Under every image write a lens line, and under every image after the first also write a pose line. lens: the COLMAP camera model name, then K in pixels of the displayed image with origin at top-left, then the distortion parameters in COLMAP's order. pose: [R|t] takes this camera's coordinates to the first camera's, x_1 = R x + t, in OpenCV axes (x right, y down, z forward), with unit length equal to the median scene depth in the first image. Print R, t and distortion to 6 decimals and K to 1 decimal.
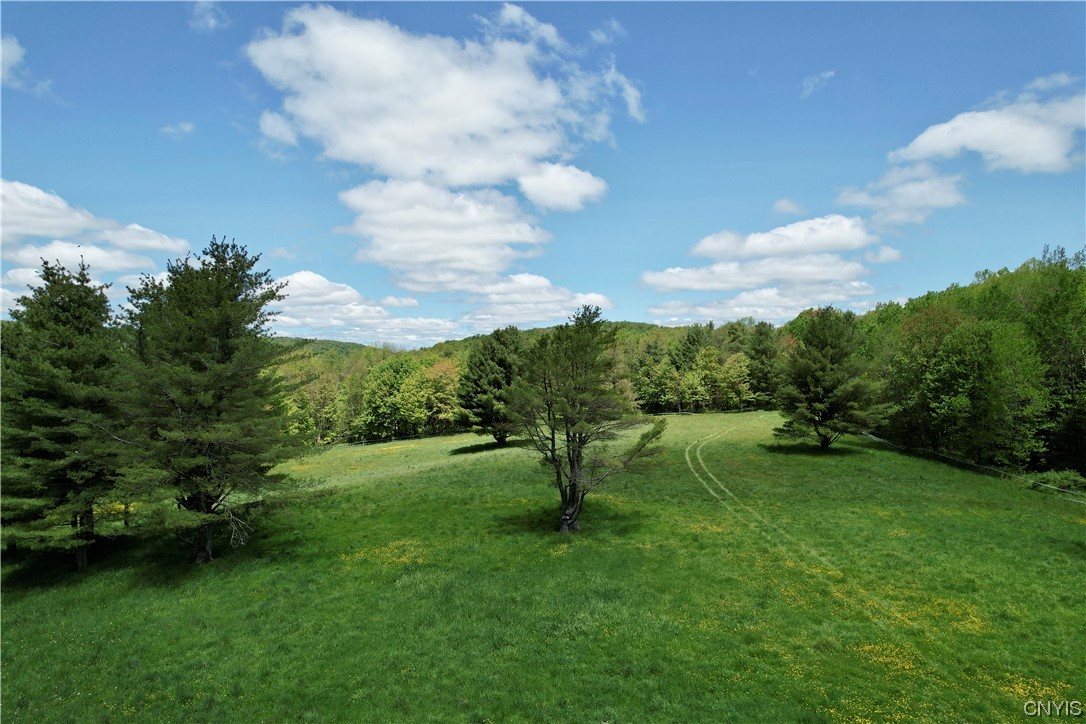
lens RADIAL K [[701.8, 0, 540.5], [0, 701.8, 362.5], [0, 0, 1]] dist [-0.044046, 0.018806]
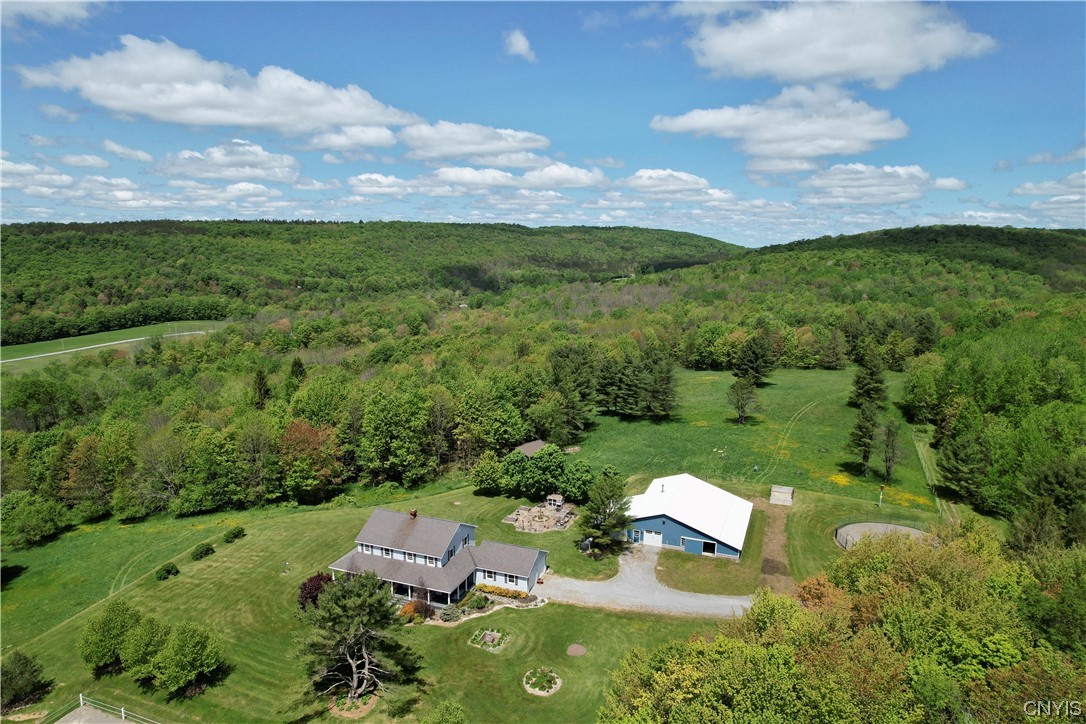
lens RADIAL K [[701.8, 0, 542.3], [0, 701.8, 367.9], [0, 0, 1]] dist [-0.044046, 0.018806]
pose [[0.896672, 0.086797, -0.434102, 0.220600], [-0.008444, 0.983766, 0.179257, -0.242696], [0.442614, -0.157069, 0.882849, -0.931957]]
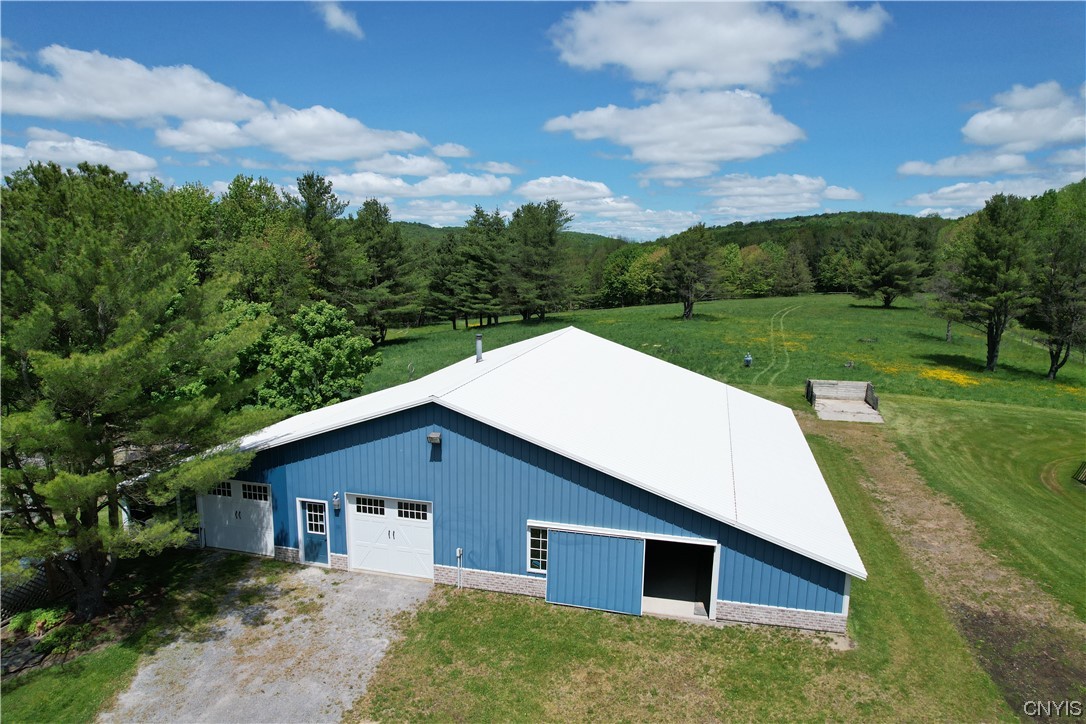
lens RADIAL K [[701.8, 0, 542.0], [0, 701.8, 363.5], [0, 0, 1]] dist [-0.044046, 0.018806]
pose [[0.944967, 0.055570, -0.322413, 0.095310], [-0.005098, 0.987851, 0.155321, 0.006291], [0.327127, -0.145130, 0.933769, -0.378861]]
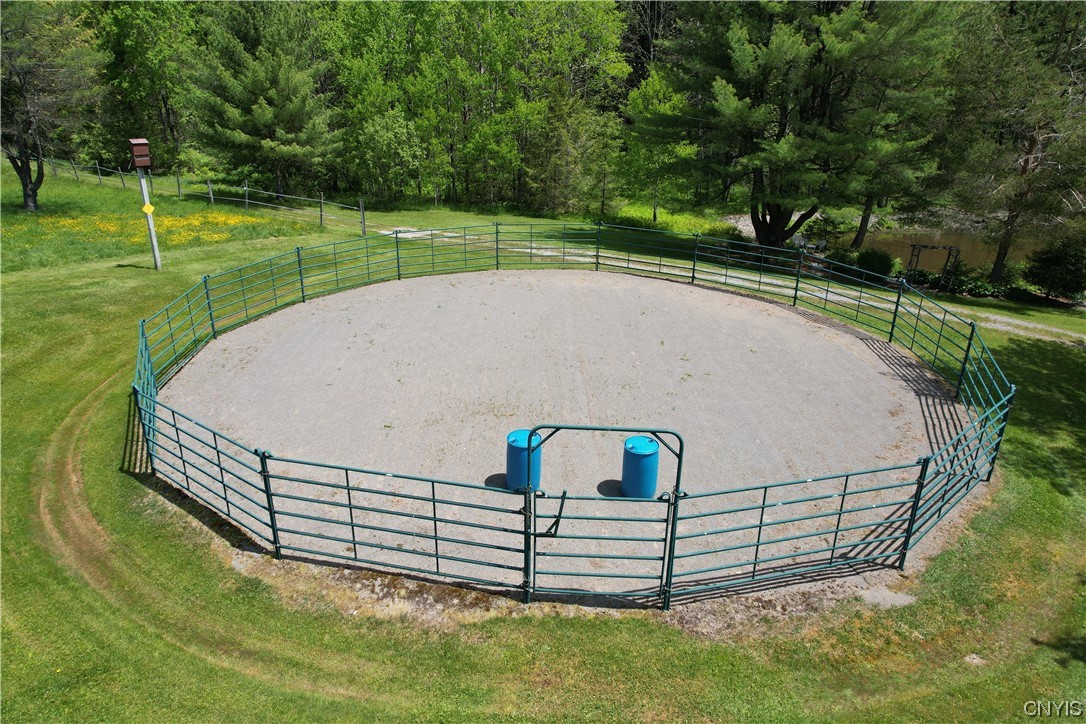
lens RADIAL K [[701.8, 0, 542.7], [0, 701.8, 360.3], [0, 0, 1]] dist [-0.044046, 0.018806]
pose [[0.613169, -0.288118, 0.735535, 0.179840], [-0.007926, 0.928823, 0.370438, 0.040760], [-0.789912, -0.232971, 0.567242, -0.155355]]
